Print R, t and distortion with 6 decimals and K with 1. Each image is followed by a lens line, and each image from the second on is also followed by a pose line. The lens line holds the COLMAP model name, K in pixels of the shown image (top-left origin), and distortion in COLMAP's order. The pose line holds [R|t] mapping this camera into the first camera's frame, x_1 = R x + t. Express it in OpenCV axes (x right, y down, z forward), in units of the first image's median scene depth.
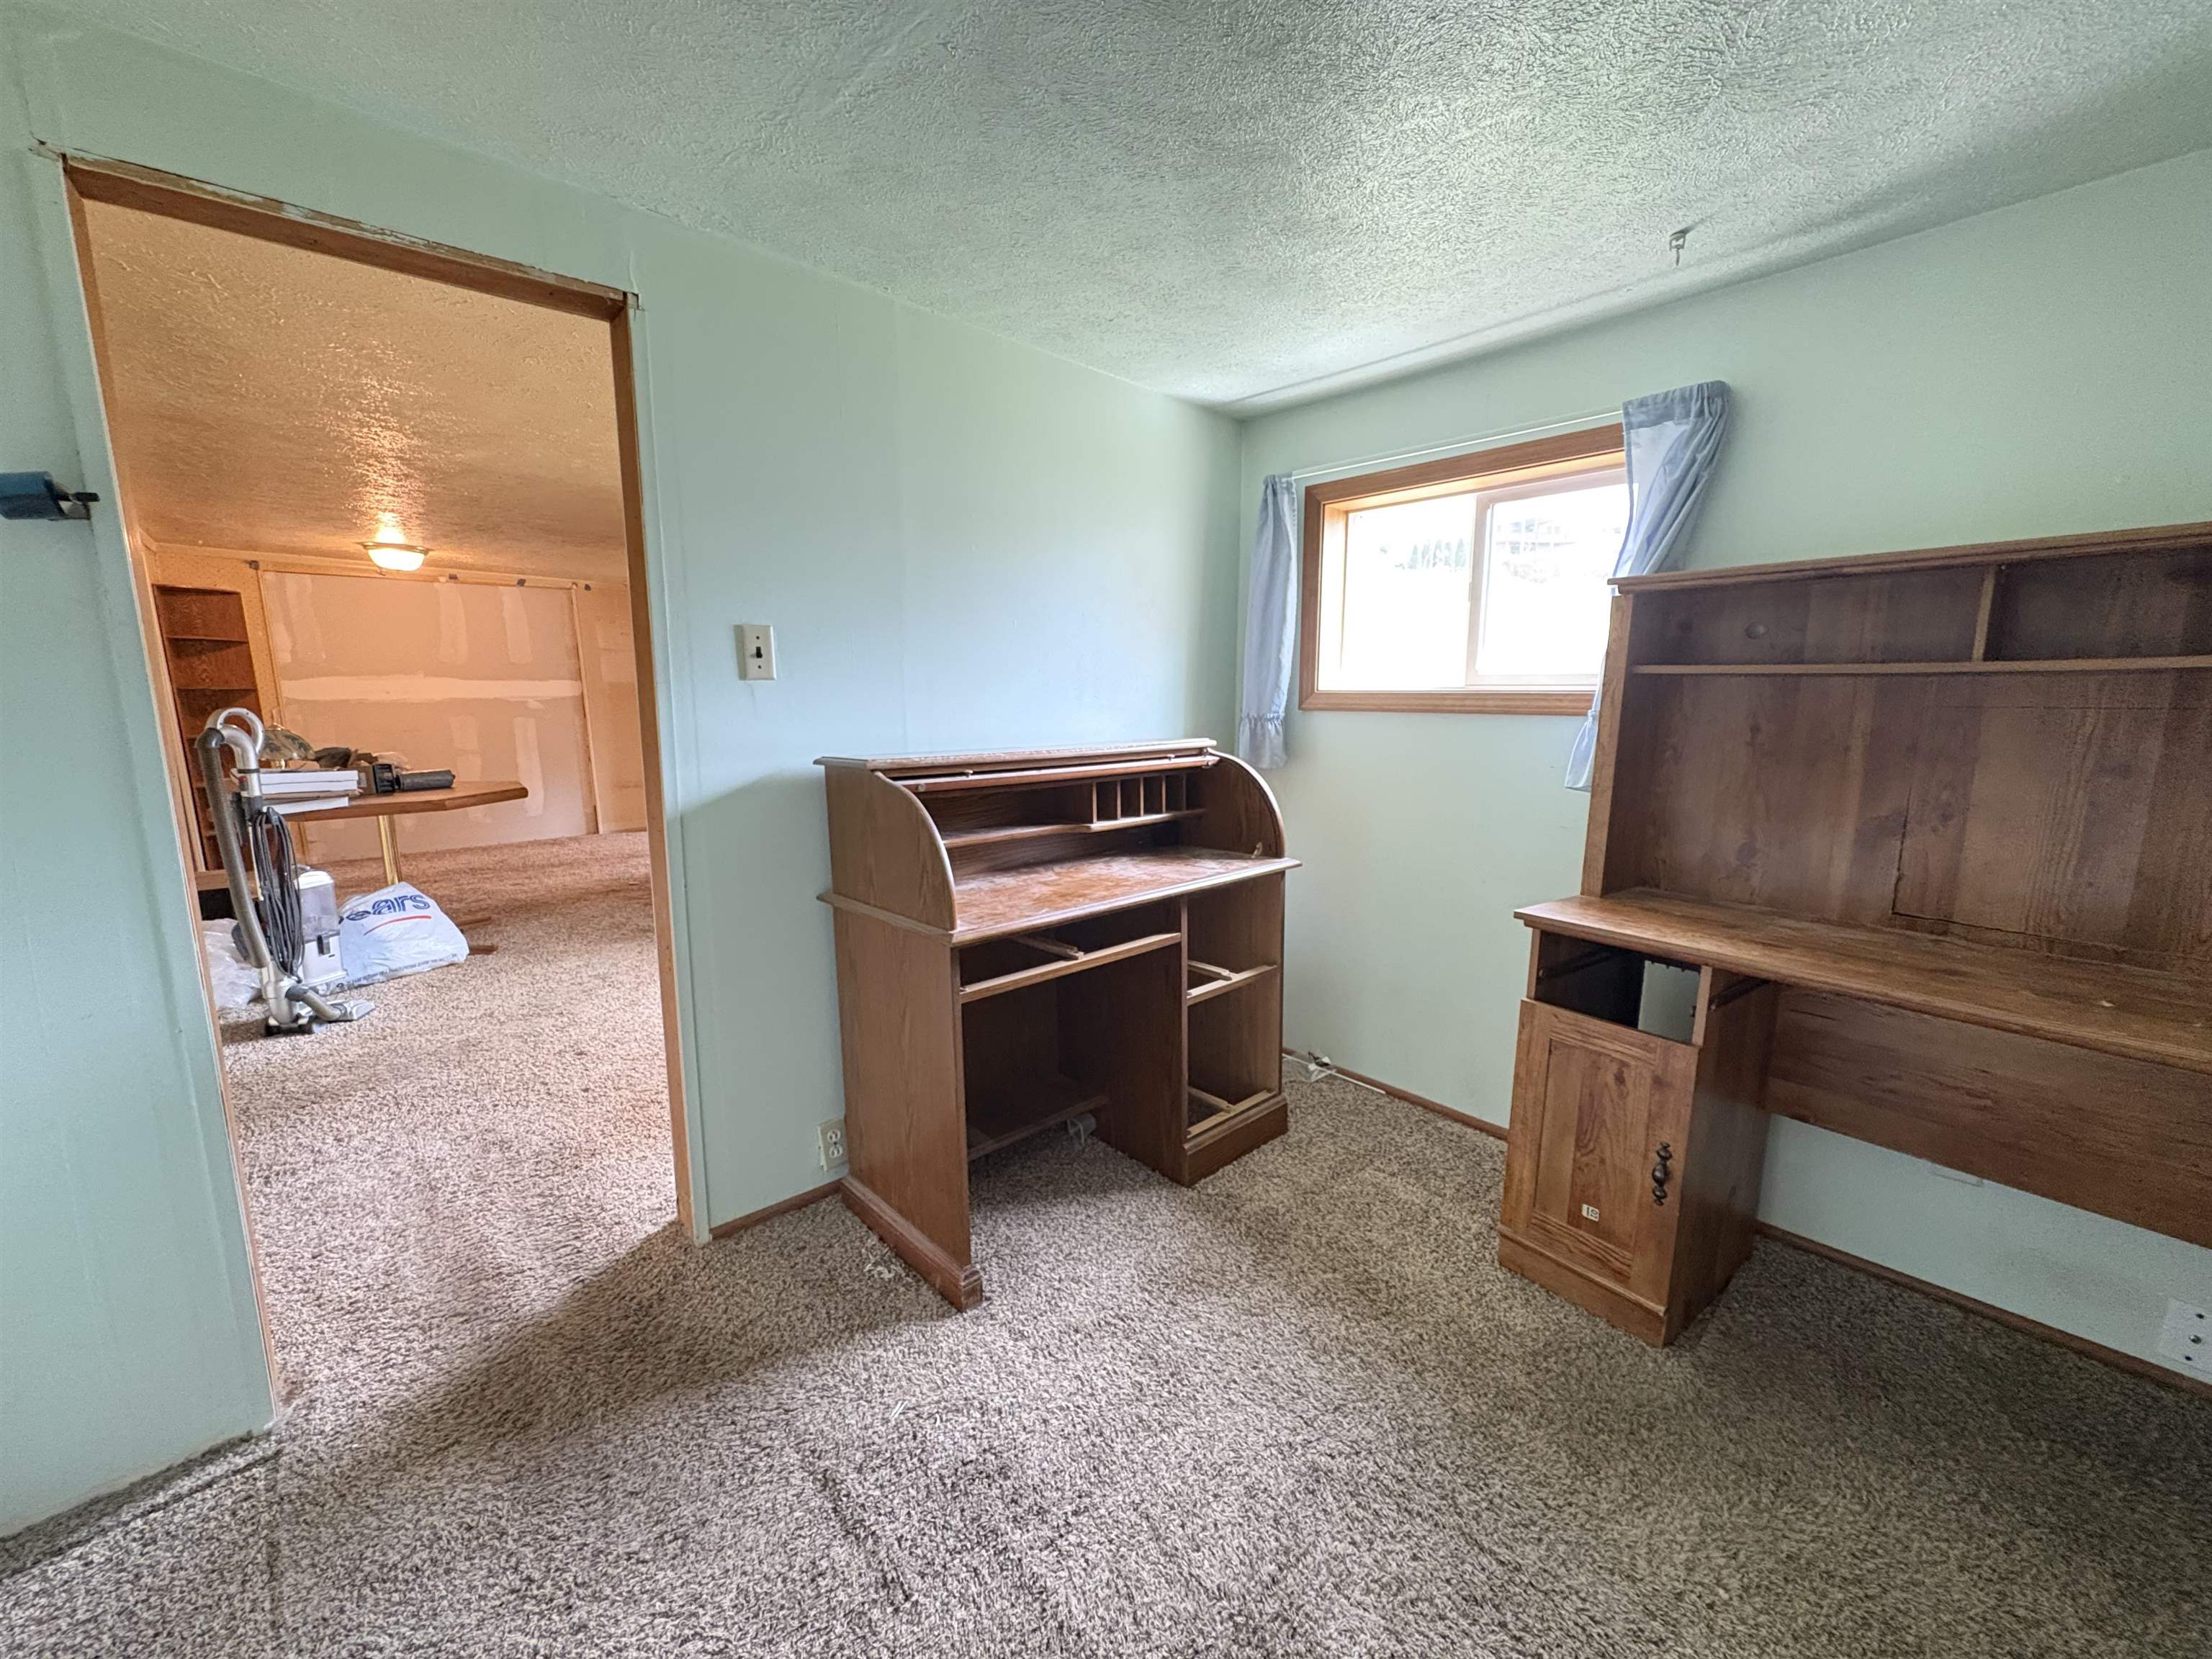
lens RADIAL K [[876.5, 0, 1105.9], [0, 876.5, 835.0], [0, 0, 1]] dist [0.001681, -0.000136]
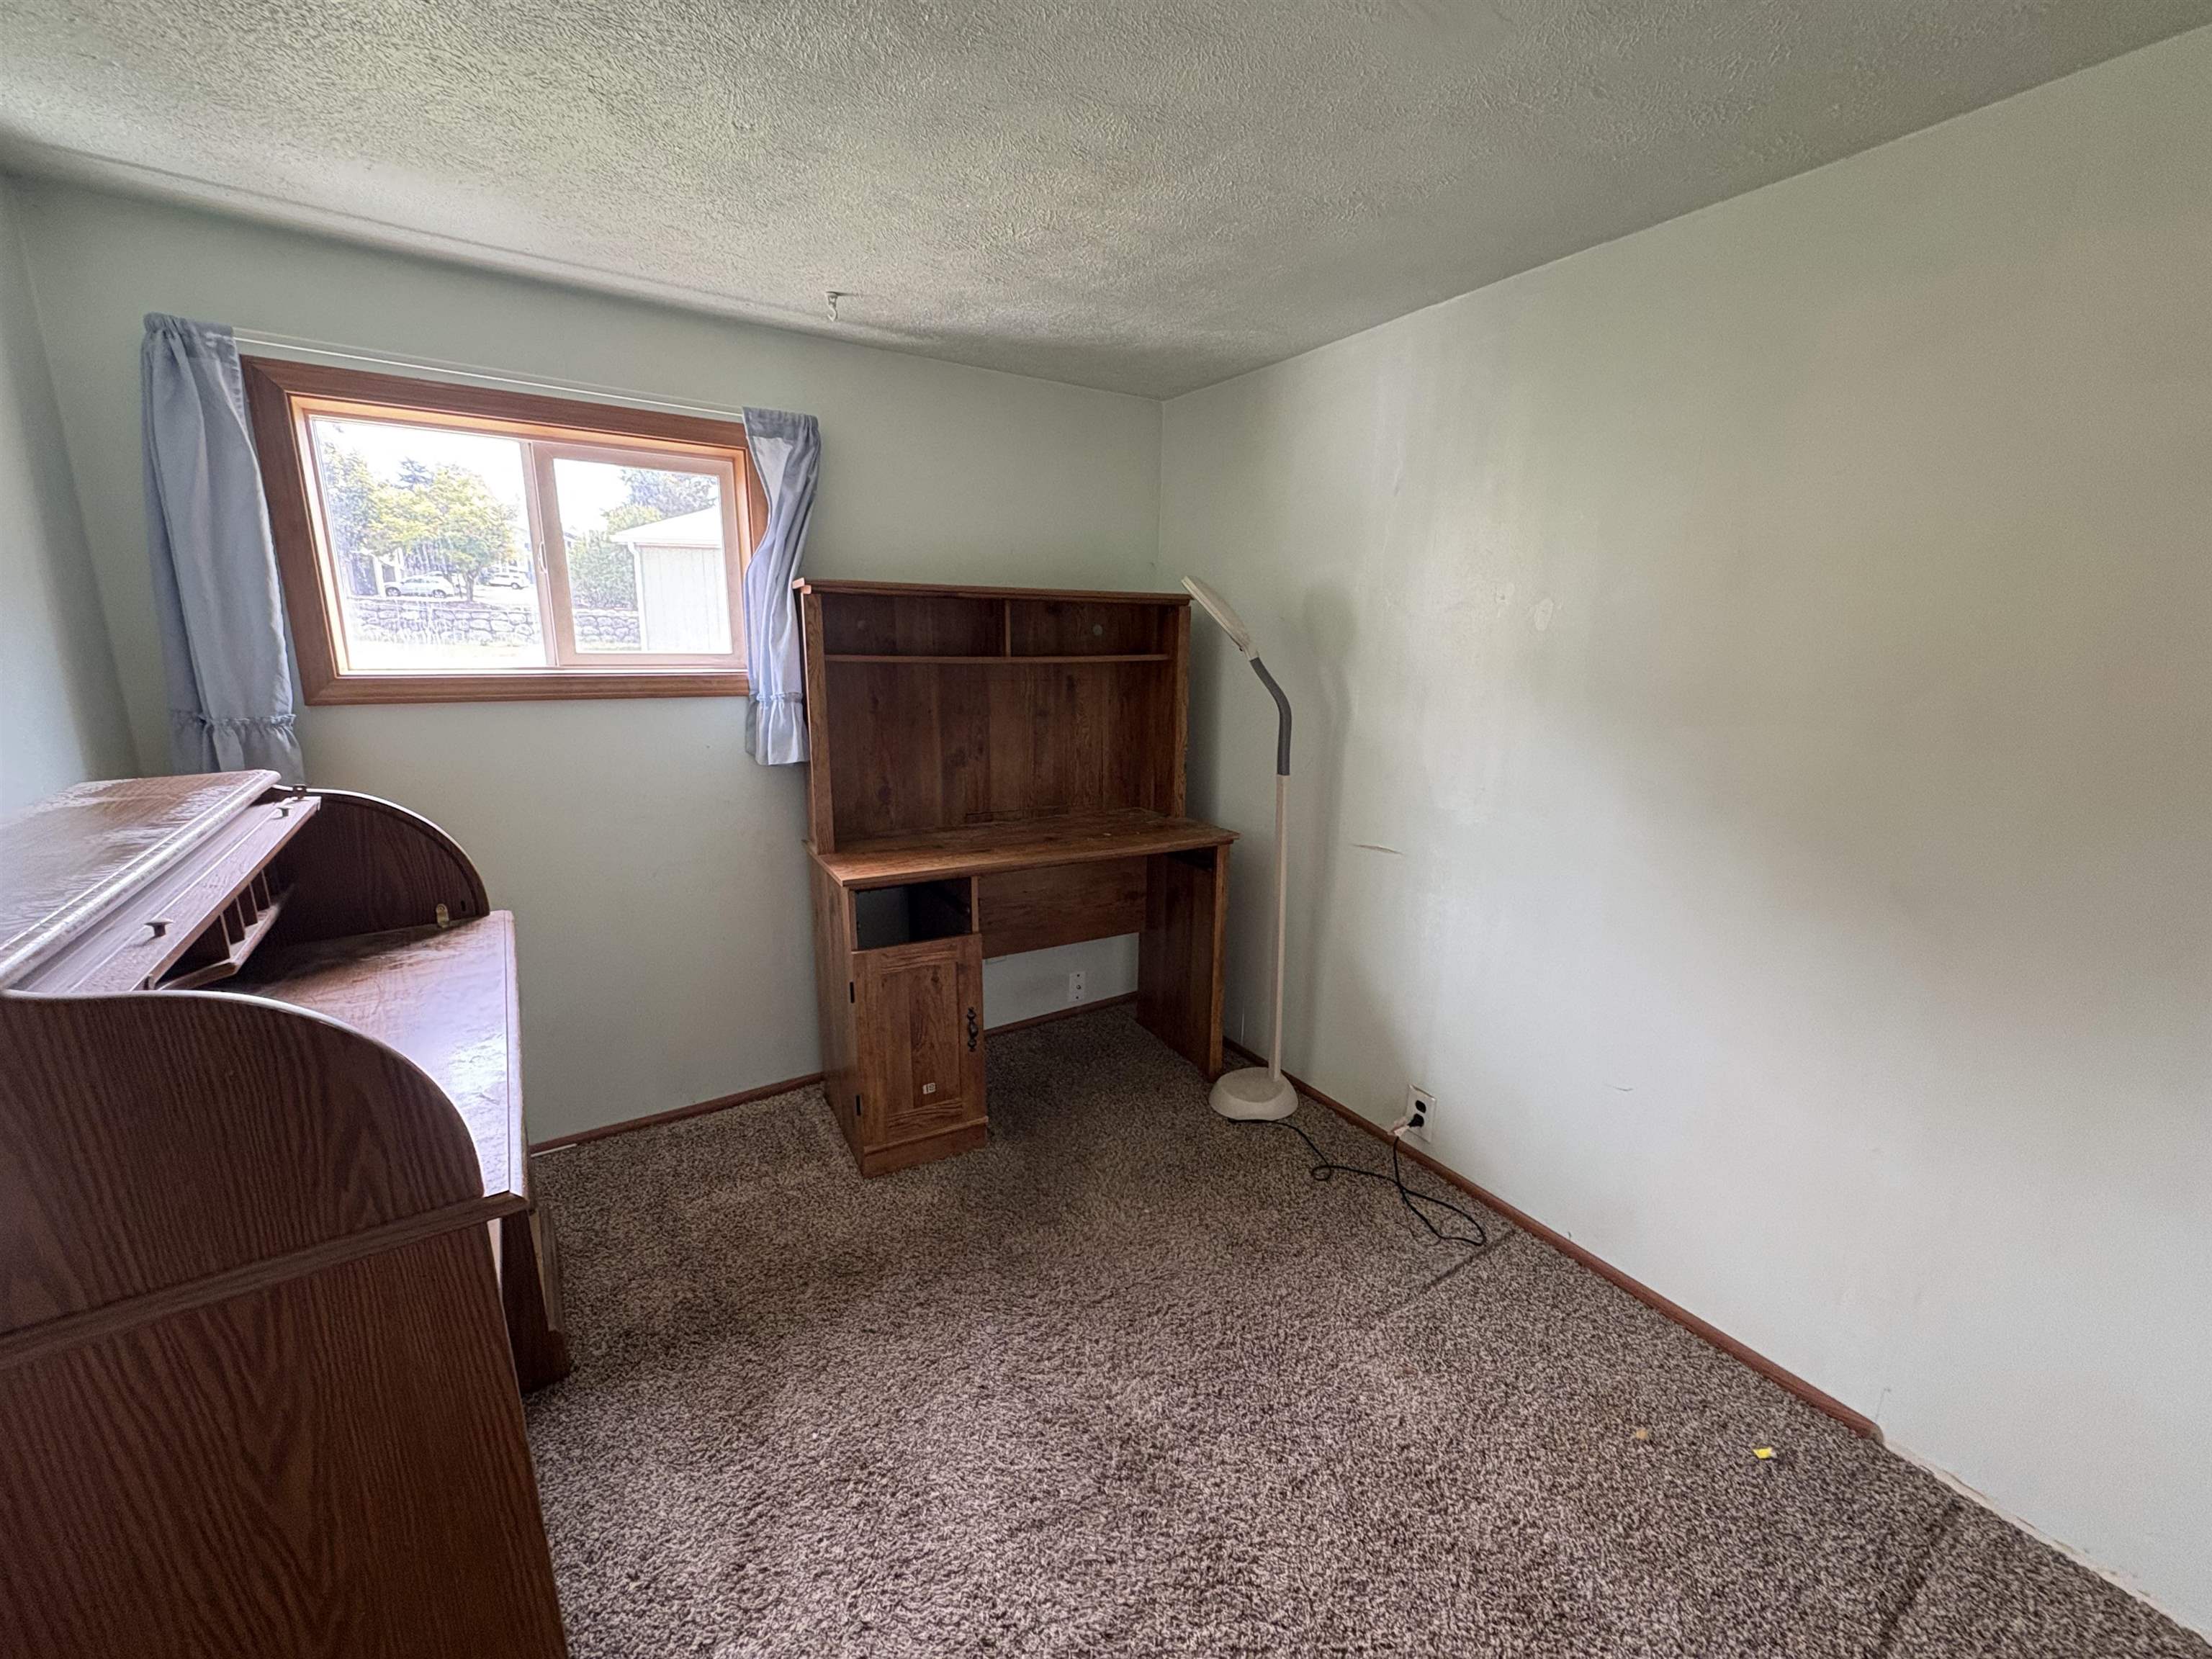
lens RADIAL K [[876.5, 0, 1109.0], [0, 876.5, 833.6], [0, 0, 1]] dist [0.001681, -0.000136]
pose [[0.144805, -0.221062, 0.964450, -0.608387], [0.142000, 0.969276, 0.200849, -0.163727], [-0.979218, 0.107868, 0.171747, 0.516051]]
